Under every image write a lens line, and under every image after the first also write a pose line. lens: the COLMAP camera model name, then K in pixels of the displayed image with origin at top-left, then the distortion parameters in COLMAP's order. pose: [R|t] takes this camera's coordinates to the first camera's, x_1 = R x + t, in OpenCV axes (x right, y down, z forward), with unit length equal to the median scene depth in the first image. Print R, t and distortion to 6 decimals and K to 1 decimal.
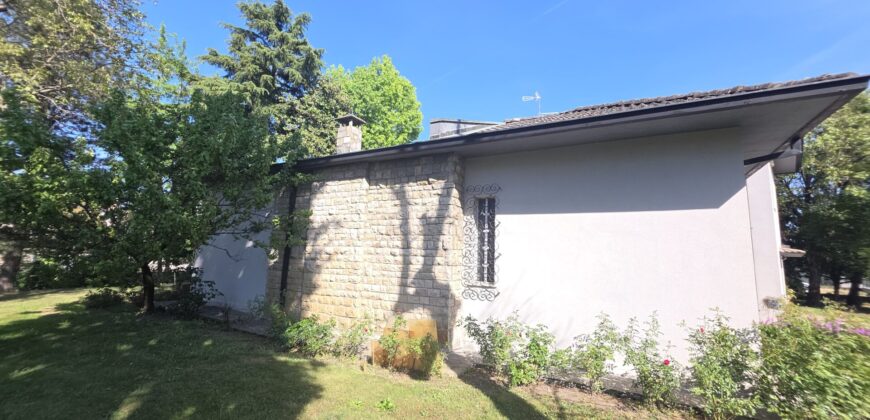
lens RADIAL K [[346.3, 0, 429.6], [0, 346.3, 208.0], [0, 0, 1]] dist [0.001998, 0.000508]
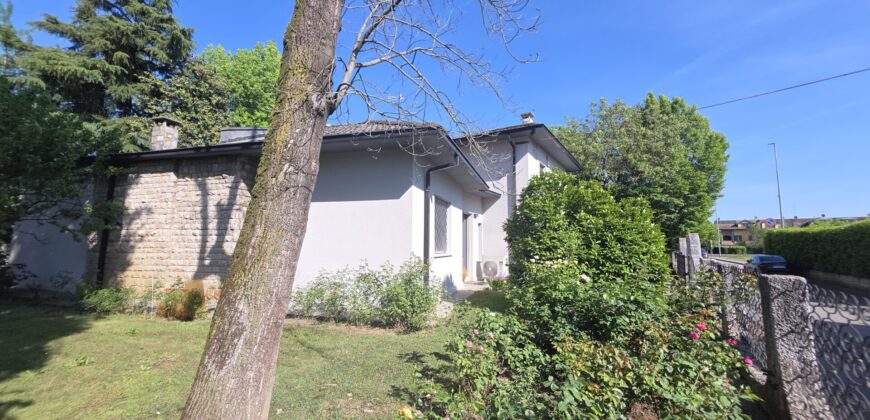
lens RADIAL K [[346.3, 0, 429.6], [0, 346.3, 208.0], [0, 0, 1]] dist [0.001998, 0.000508]
pose [[0.974324, -0.004986, 0.225093, 0.389727], [-0.003998, 0.999214, 0.039436, -0.012638], [-0.225113, -0.039323, 0.973539, -0.355533]]
